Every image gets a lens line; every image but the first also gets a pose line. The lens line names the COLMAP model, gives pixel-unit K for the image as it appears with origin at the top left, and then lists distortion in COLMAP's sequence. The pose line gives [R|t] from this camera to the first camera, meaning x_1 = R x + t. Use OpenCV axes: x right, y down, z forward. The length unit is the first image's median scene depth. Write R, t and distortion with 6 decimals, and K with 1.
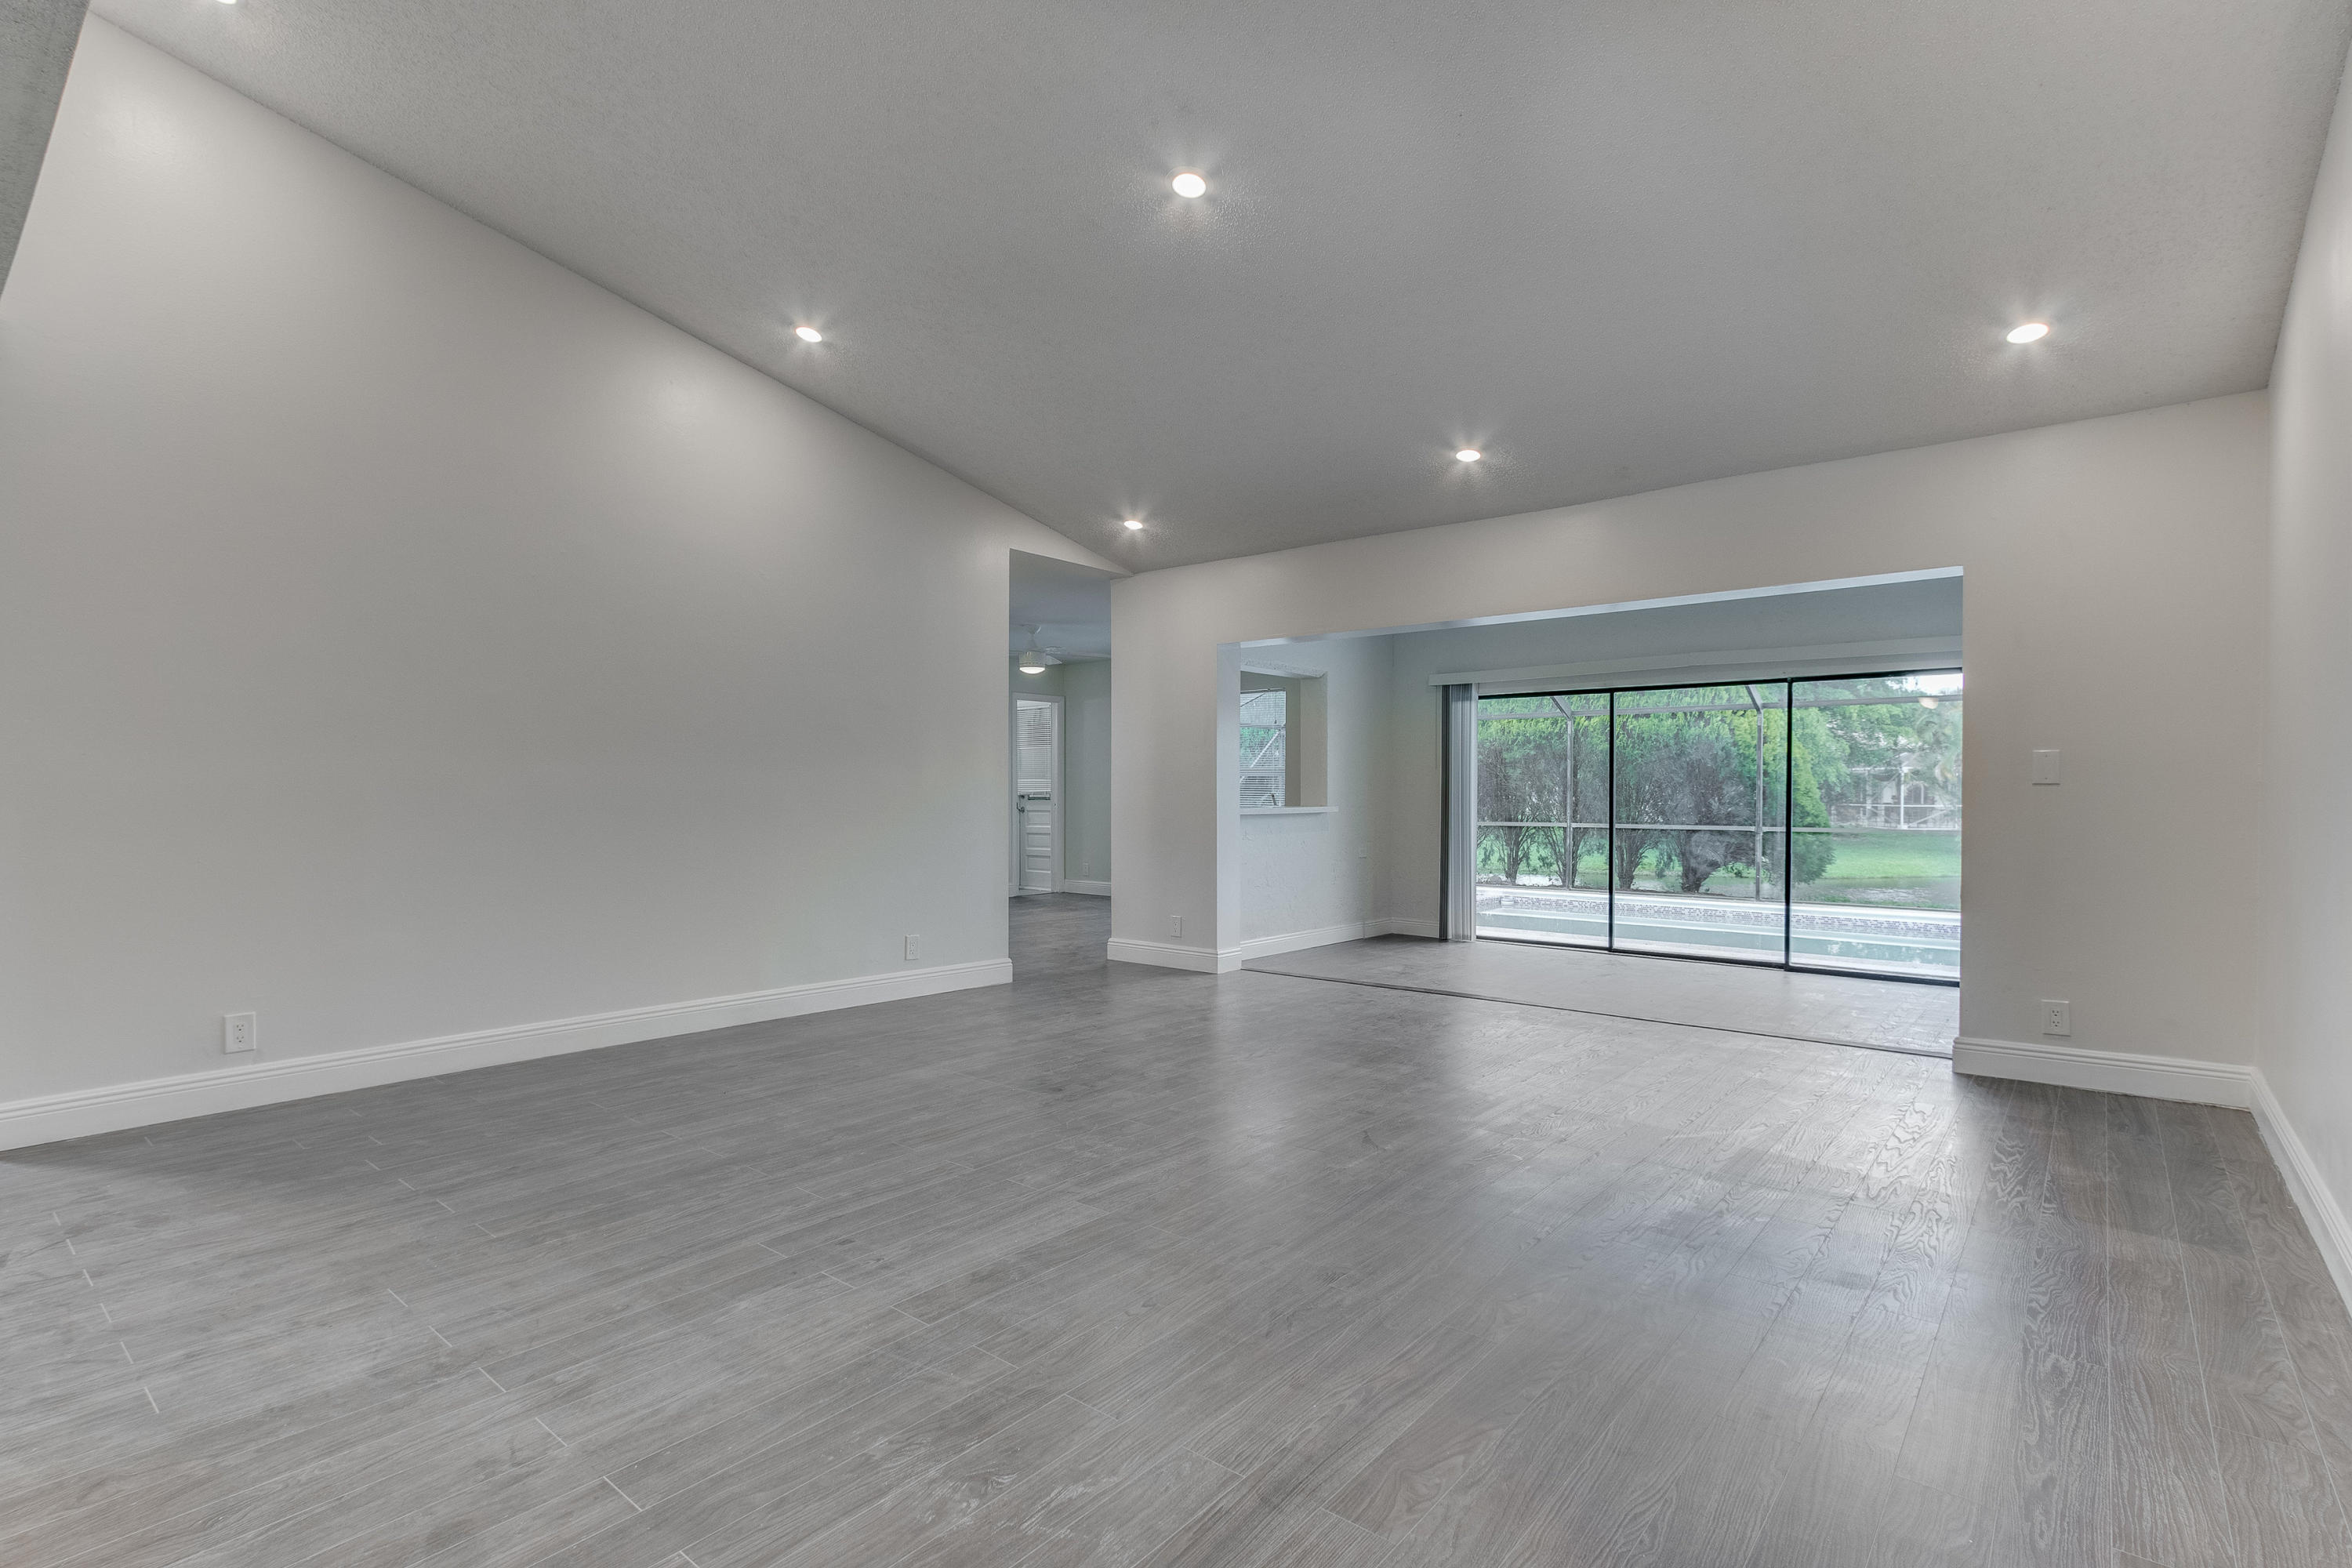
lens RADIAL K [[1089.4, 0, 1174.1], [0, 1089.4, 797.0], [0, 0, 1]] dist [-0.002320, 0.004057]
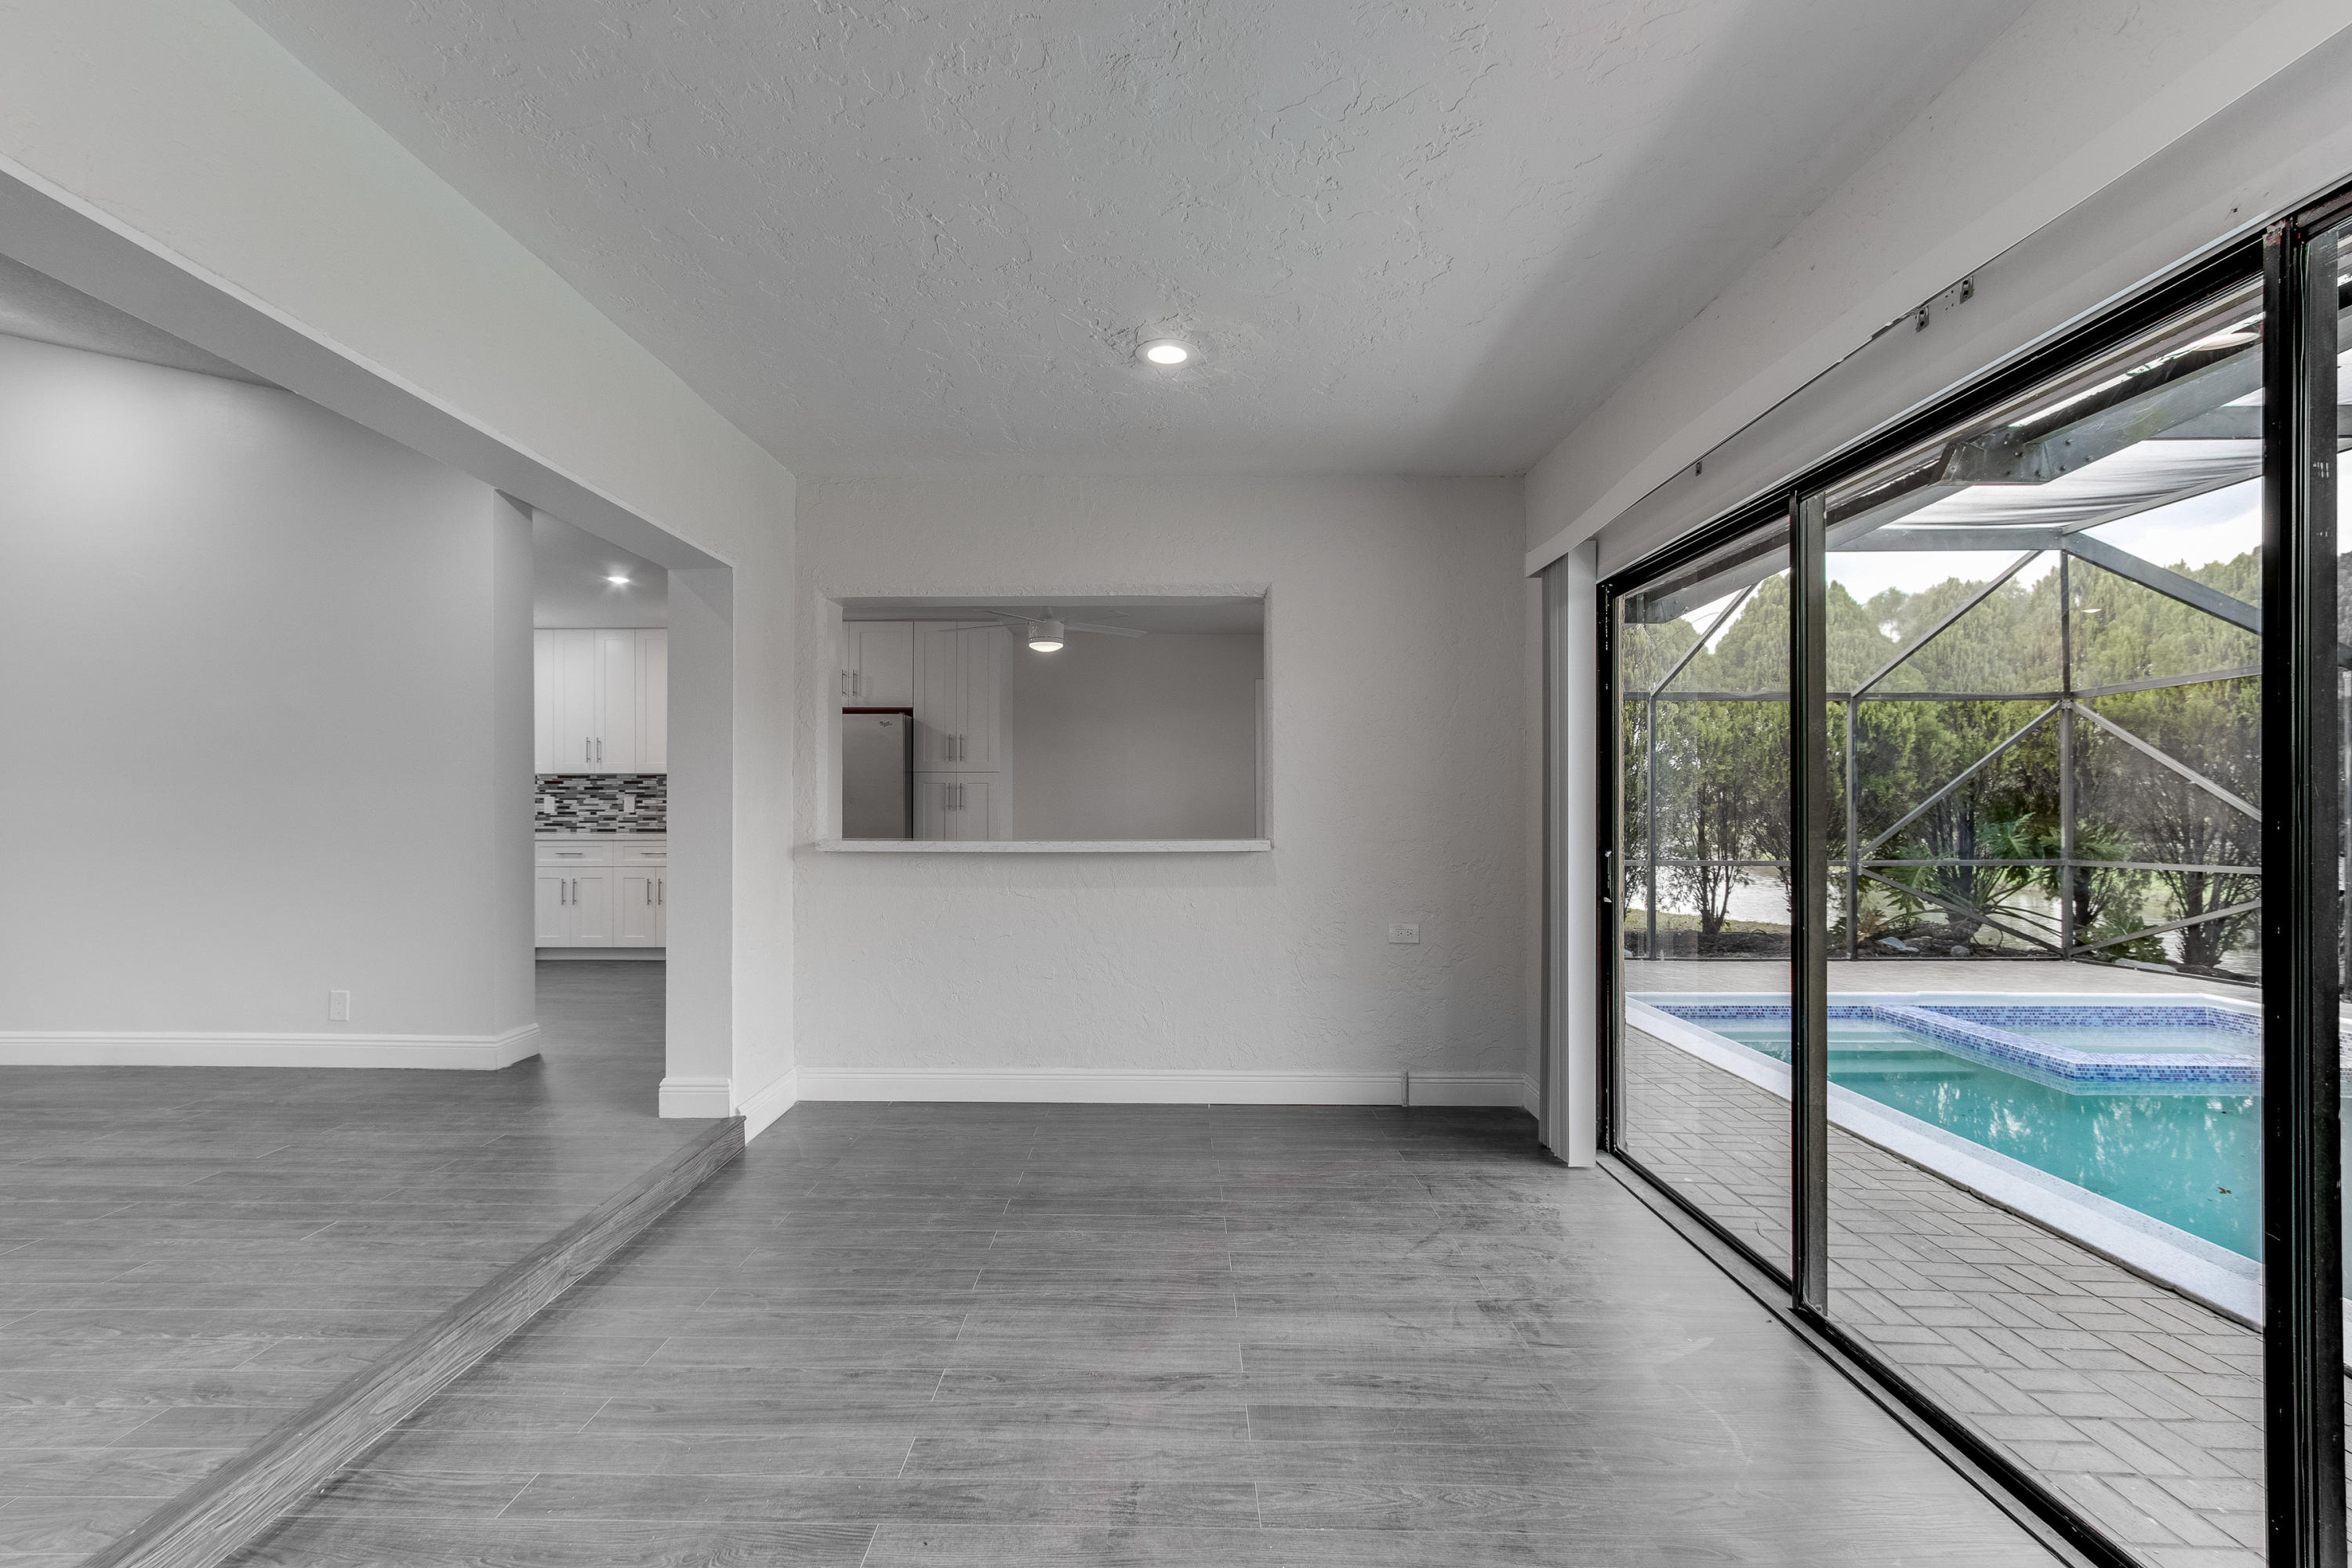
lens RADIAL K [[1089.4, 0, 1170.7], [0, 1089.4, 806.0], [0, 0, 1]] dist [-0.002320, 0.004057]
pose [[0.635776, -0.005831, -0.771852, 1.352671], [0.000186, 0.999973, -0.007401, -0.004020], [0.771874, 0.004562, 0.635759, 1.688743]]
